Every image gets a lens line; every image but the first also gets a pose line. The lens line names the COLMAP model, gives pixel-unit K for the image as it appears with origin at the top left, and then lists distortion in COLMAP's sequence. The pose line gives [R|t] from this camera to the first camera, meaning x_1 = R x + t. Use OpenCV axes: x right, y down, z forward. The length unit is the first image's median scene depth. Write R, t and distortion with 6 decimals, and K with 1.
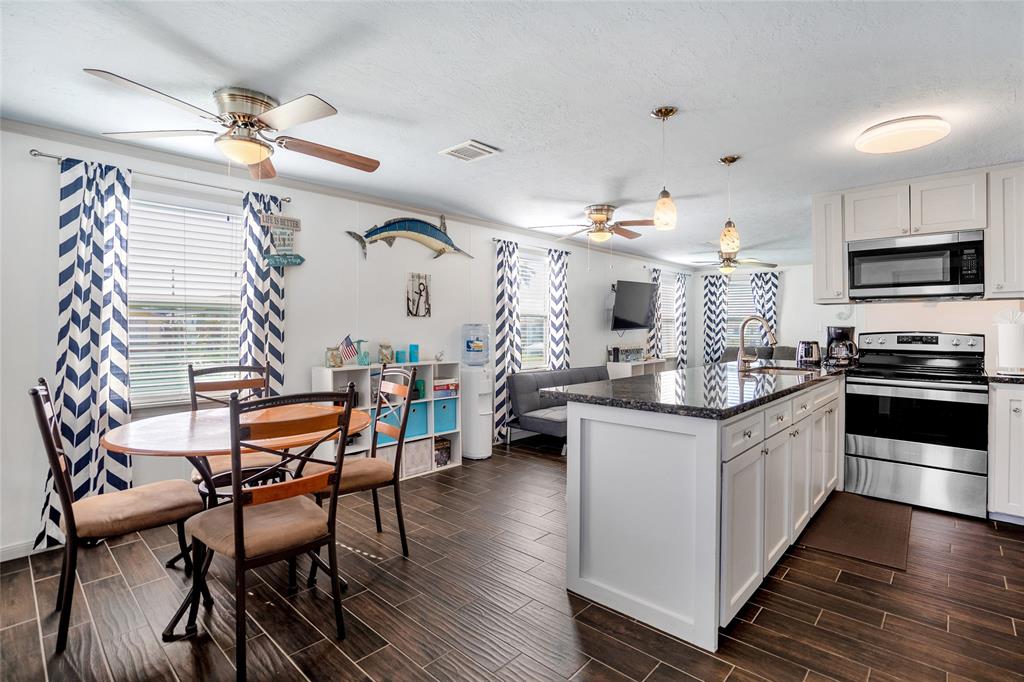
lens RADIAL K [[494.0, 0, 519.8], [0, 494.0, 325.0], [0, 0, 1]] dist [-0.039608, 0.017406]
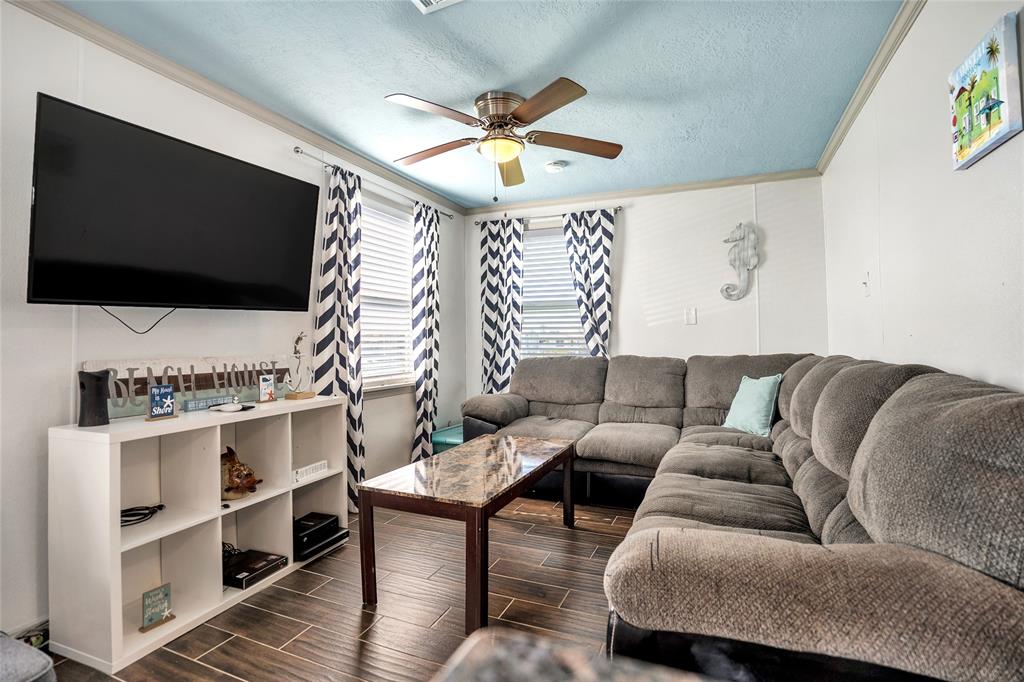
lens RADIAL K [[480.4, 0, 517.1], [0, 480.4, 332.6], [0, 0, 1]] dist [-0.051017, 0.017500]
pose [[0.946791, -0.005594, 0.321799, 0.484819], [0.010550, 0.999851, -0.013661, 0.045022], [-0.321675, 0.016329, 0.946709, 1.001117]]
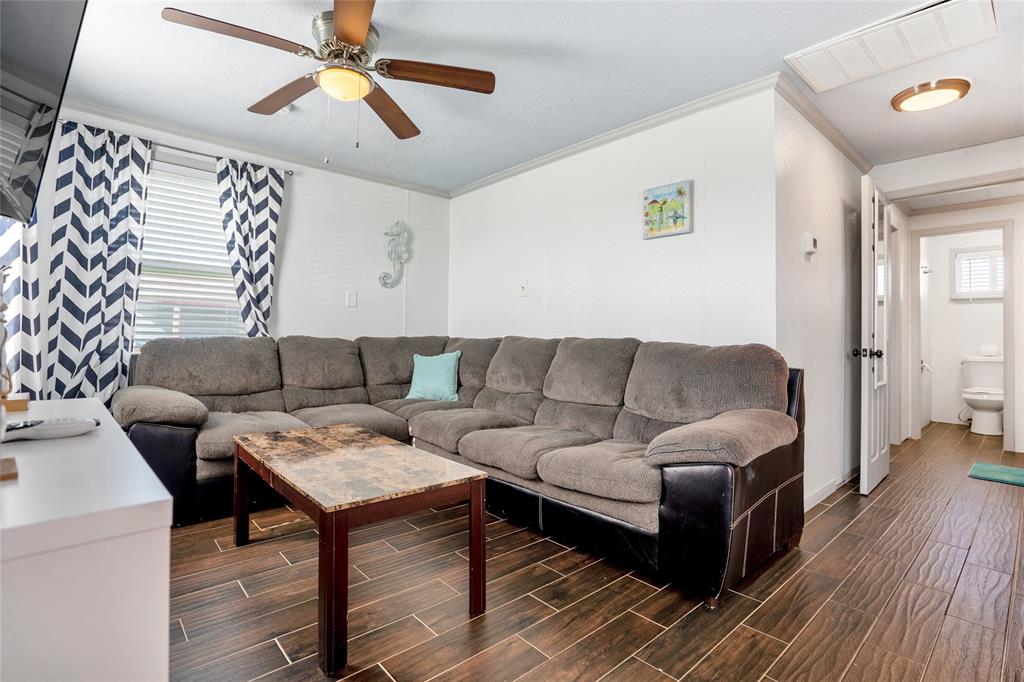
lens RADIAL K [[487.7, 0, 529.3], [0, 487.7, 326.9], [0, 0, 1]] dist [-0.095581, 0.034143]
pose [[0.084242, 0.016064, 0.996316, 0.209526], [-0.023614, 0.999621, -0.014121, 0.063231], [-0.996165, -0.022337, 0.084589, 1.296539]]
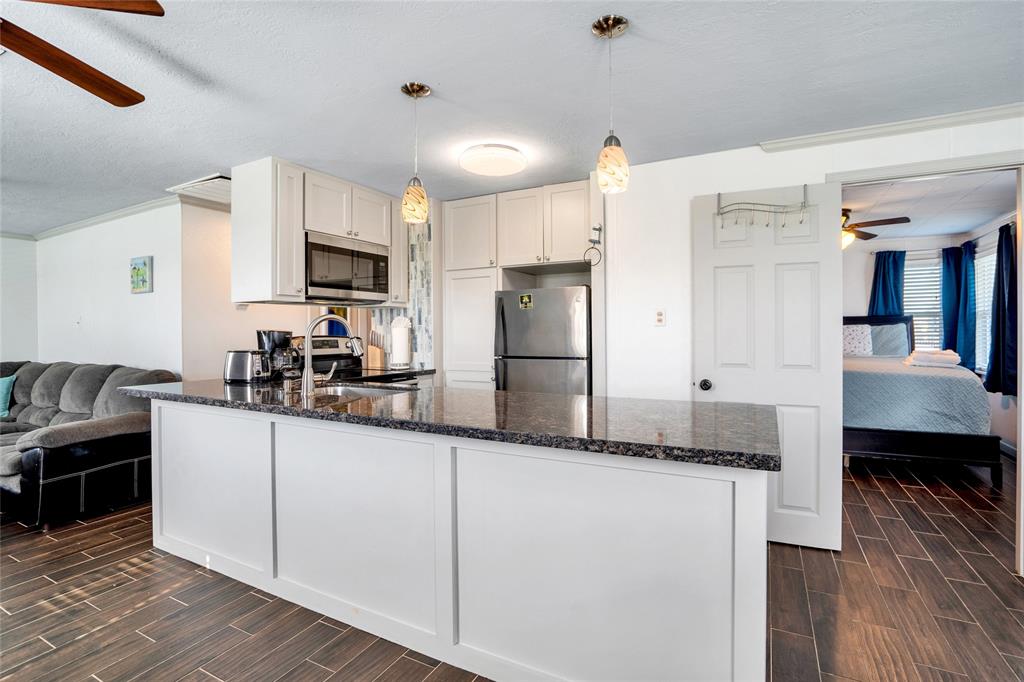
lens RADIAL K [[480.4, 0, 517.1], [0, 480.4, 332.6], [0, 0, 1]] dist [-0.051017, 0.017500]
pose [[-0.254925, -0.003958, 0.966953, -0.174957], [0.001190, 0.999990, 0.004407, 0.003201], [-0.966960, 0.002275, -0.254918, 0.721813]]
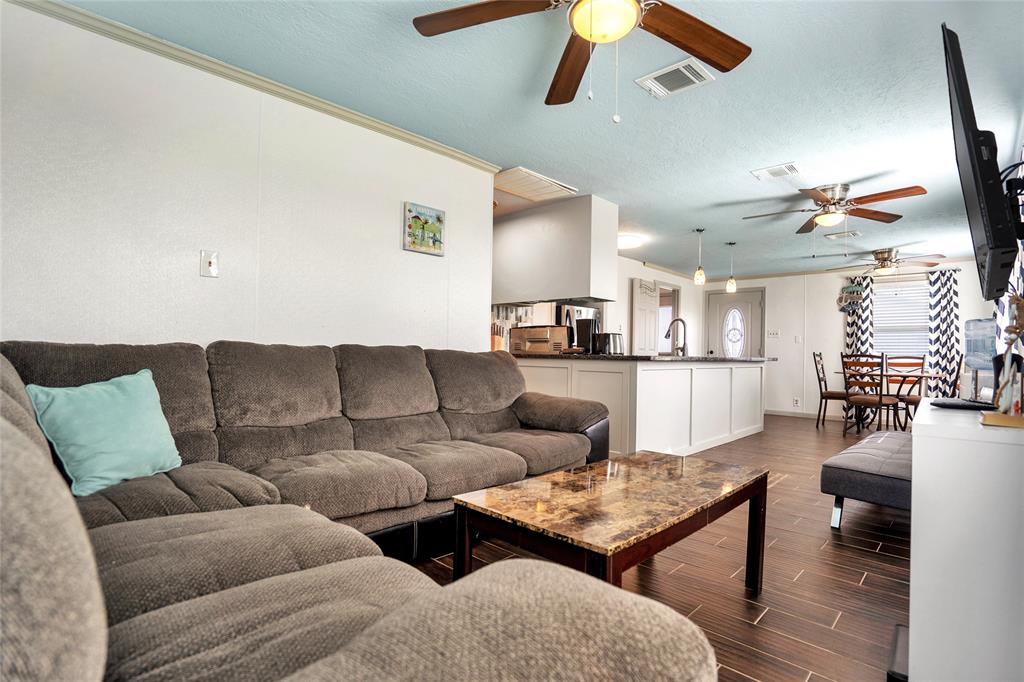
lens RADIAL K [[486.4, 0, 514.3], [0, 486.4, 358.8], [0, 0, 1]] dist [-0.092345, 0.040045]
pose [[-0.999263, -0.019241, 0.033230, 0.704882], [-0.018921, 0.999772, 0.009933, 0.071899], [-0.033413, 0.009297, -0.999398, 1.864285]]
